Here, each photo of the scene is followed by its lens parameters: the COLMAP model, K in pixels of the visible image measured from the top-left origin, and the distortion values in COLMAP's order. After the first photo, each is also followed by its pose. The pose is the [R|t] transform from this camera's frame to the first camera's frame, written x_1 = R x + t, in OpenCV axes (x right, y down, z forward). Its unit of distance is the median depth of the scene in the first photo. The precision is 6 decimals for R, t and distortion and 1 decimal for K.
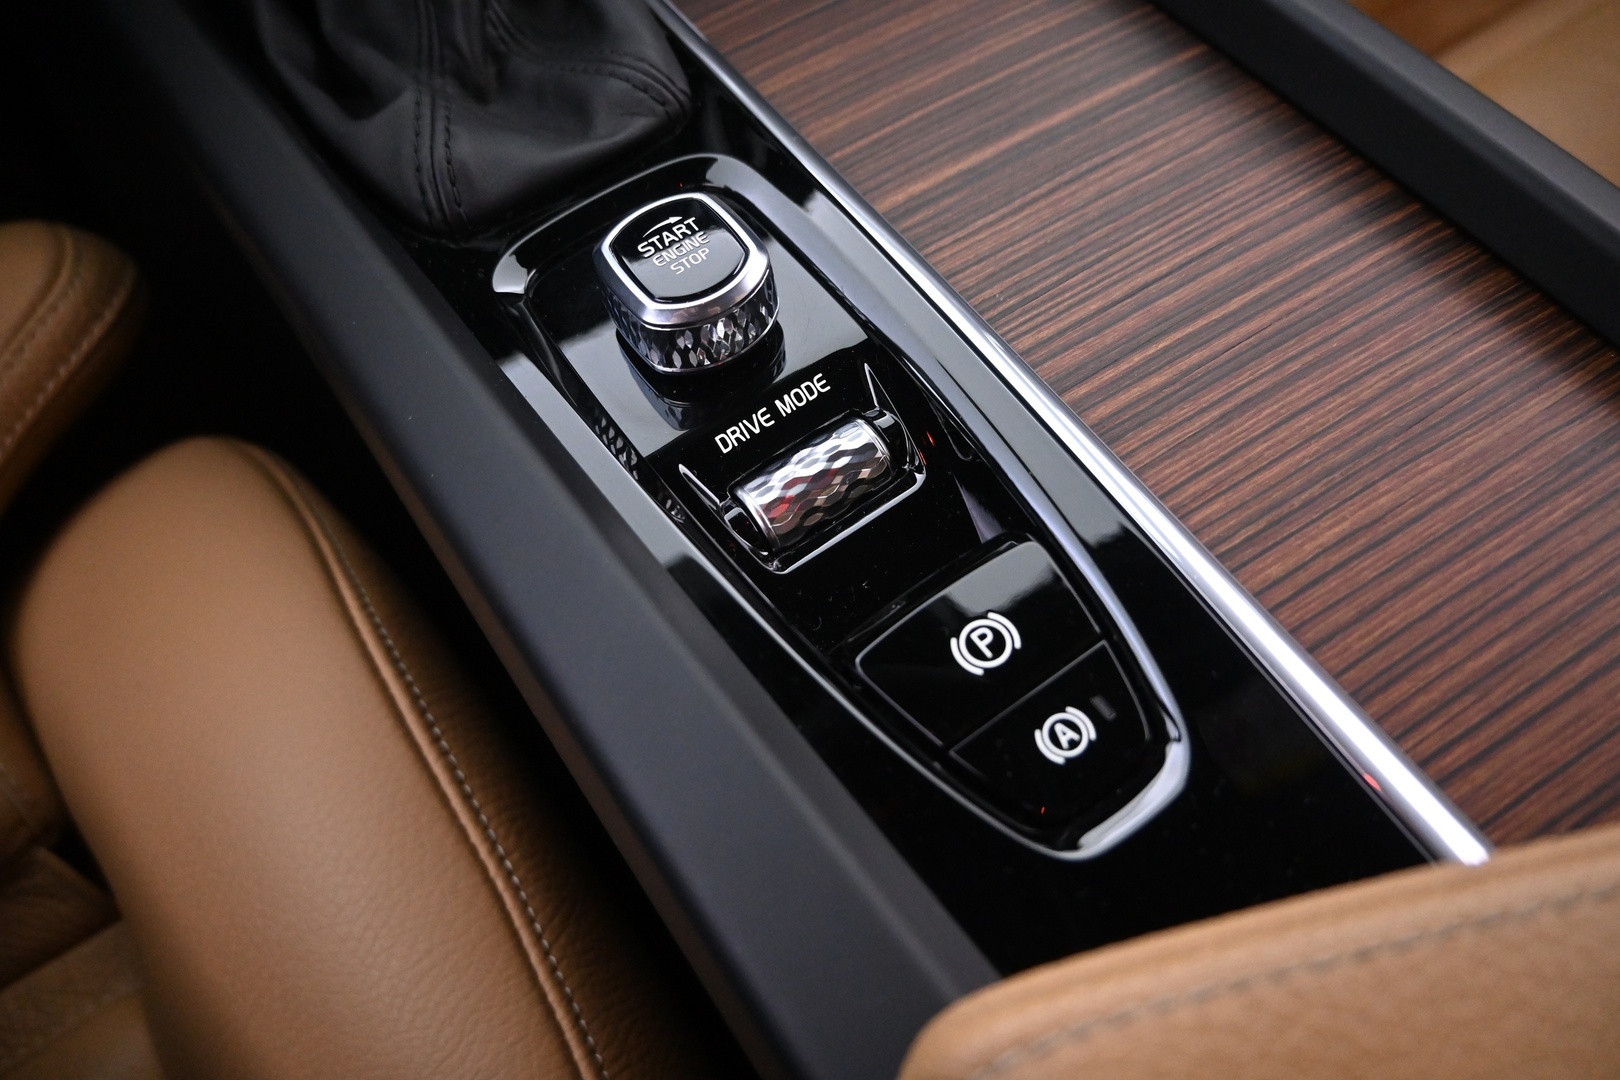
lens RADIAL K [[1134.8, 0, 803.2], [0, 1134.8, 540.9], [0, 0, 1]] dist [-0.013136, 0.004724]
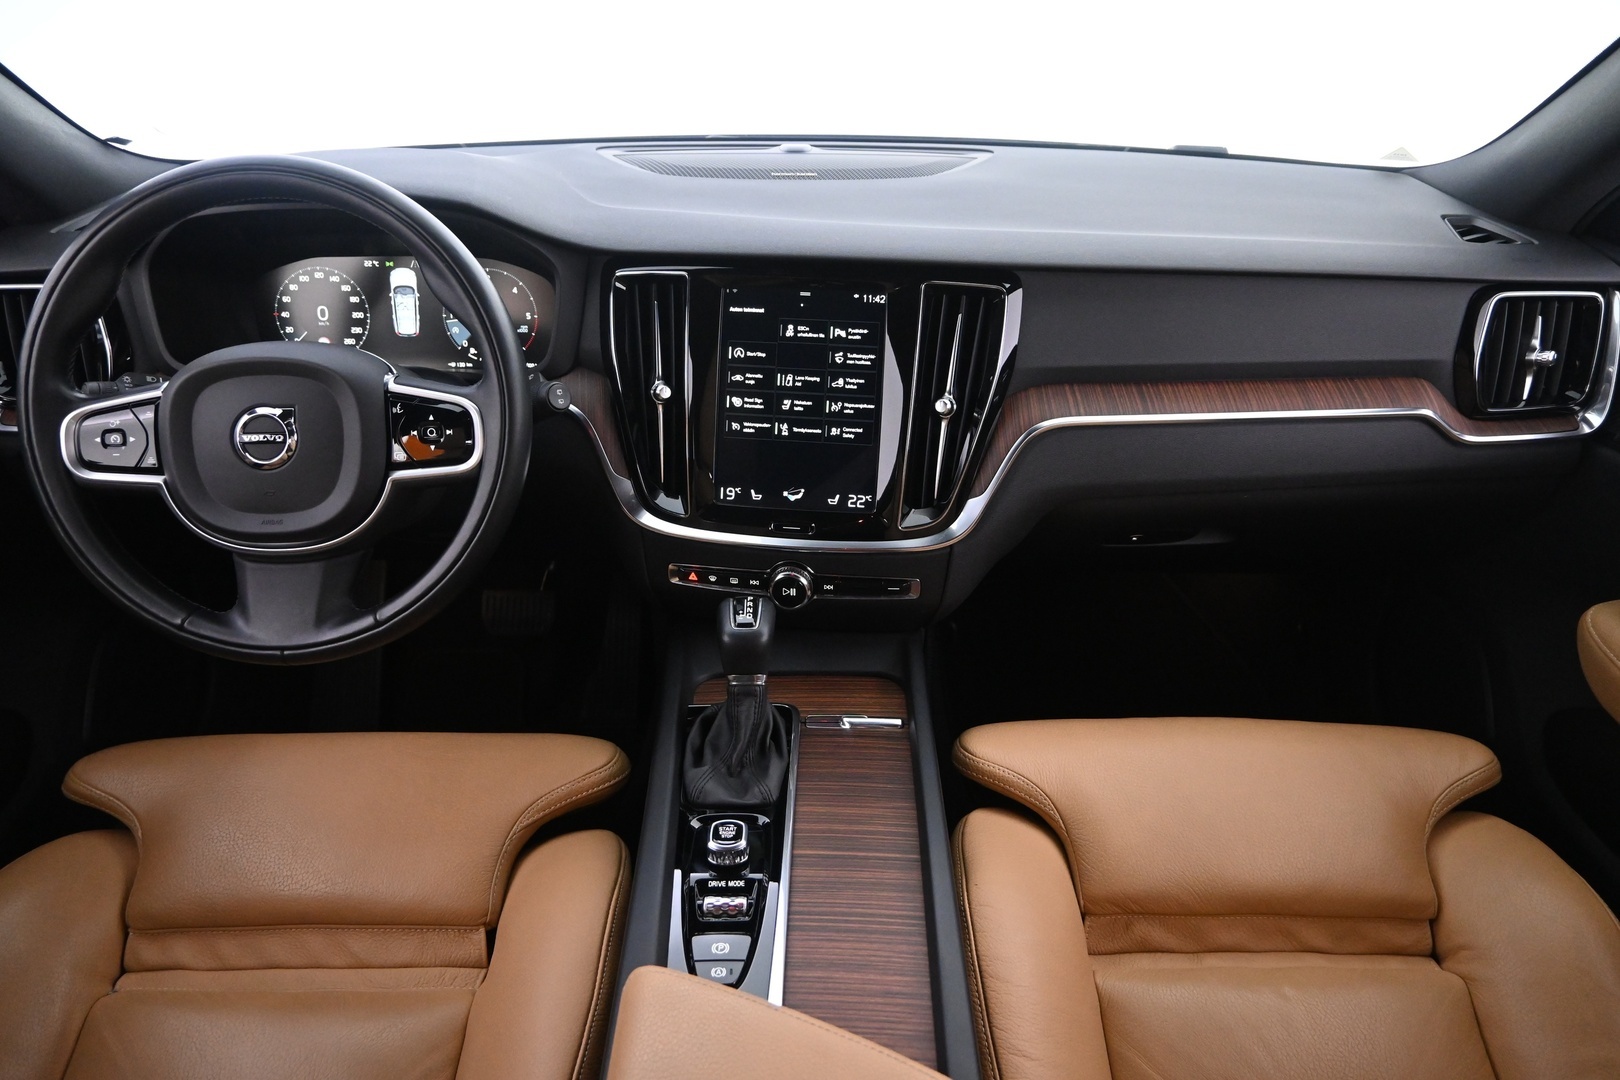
lens RADIAL K [[1134.8, 0, 816.2], [0, 1134.8, 524.6], [0, 0, 1]] dist [-0.013136, 0.004724]
pose [[0.824656, 0.305246, -0.476201, 1.415735], [-0.515636, 0.751759, -0.411069, 0.327340], [0.232511, 0.584537, 0.777339, -2.166468]]
